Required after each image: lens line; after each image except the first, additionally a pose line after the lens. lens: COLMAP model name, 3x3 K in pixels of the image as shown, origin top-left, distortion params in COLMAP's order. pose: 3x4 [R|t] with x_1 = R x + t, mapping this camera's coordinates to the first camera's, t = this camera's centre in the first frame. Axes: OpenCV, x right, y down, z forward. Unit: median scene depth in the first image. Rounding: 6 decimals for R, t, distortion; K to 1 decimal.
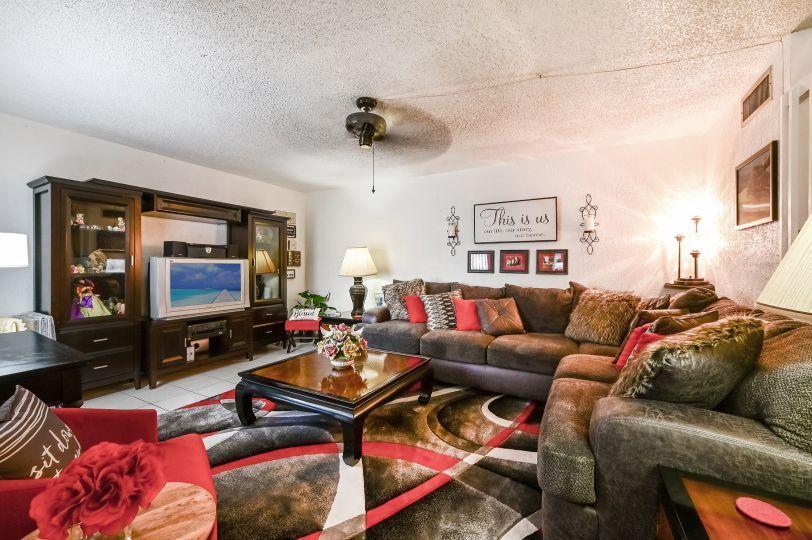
lens RADIAL K [[325.2, 0, 406.0], [0, 325.2, 267.6], [0, 0, 1]] dist [-0.000866, -0.000086]
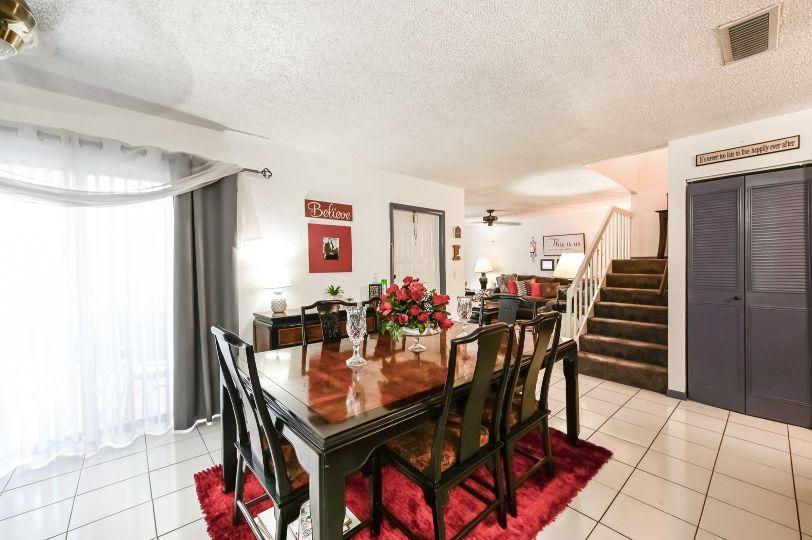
lens RADIAL K [[325.2, 0, 406.0], [0, 325.2, 267.6], [0, 0, 1]] dist [-0.000866, -0.000086]
pose [[0.941637, -0.003008, -0.336618, 0.086037], [0.002274, 0.999994, -0.002575, 0.001129], [0.336623, 0.001659, 0.941638, -1.156537]]
